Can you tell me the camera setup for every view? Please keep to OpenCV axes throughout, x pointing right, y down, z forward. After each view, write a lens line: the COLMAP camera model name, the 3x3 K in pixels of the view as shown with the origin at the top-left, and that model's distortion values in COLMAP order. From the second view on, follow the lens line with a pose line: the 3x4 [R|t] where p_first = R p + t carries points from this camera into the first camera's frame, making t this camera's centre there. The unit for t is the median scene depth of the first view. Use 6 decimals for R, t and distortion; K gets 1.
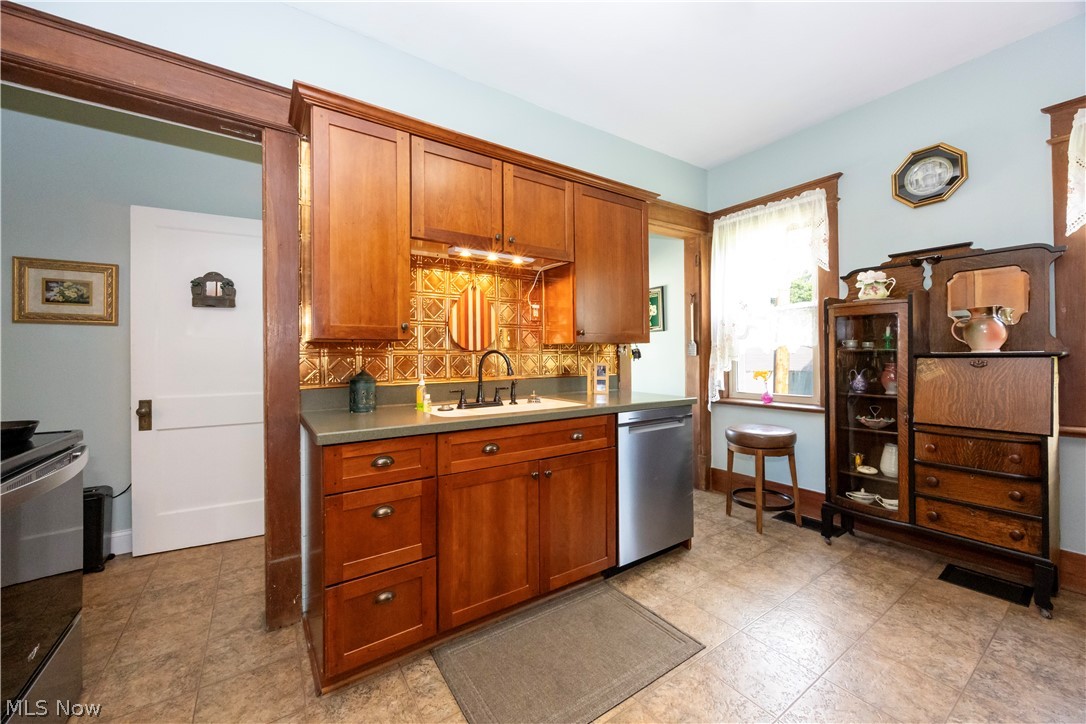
lens RADIAL K [[422.3, 0, 543.0], [0, 422.3, 362.0], [0, 0, 1]] dist [-0.001721, -0.000070]
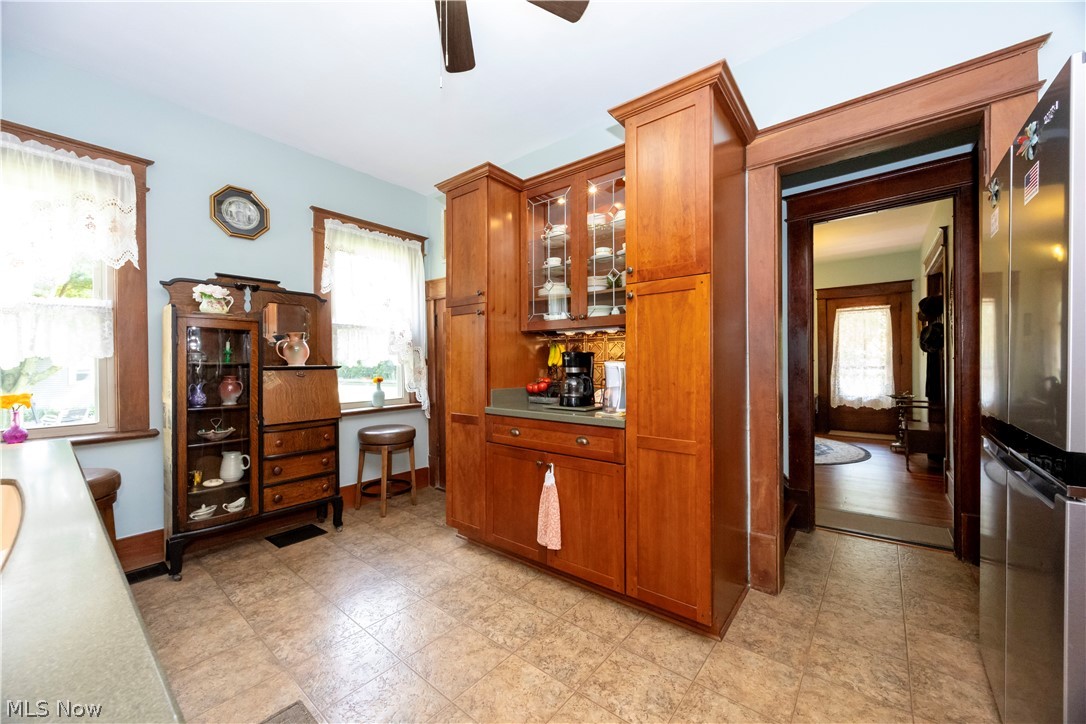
lens RADIAL K [[401.5, 0, 535.2], [0, 401.5, 377.6], [0, 0, 1]] dist [-0.008954, -0.000168]
pose [[-0.275940, -0.022230, 0.960918, -0.370460], [0.023226, 0.999286, 0.029787, -0.005477], [-0.960894, 0.030538, -0.275226, 0.547325]]
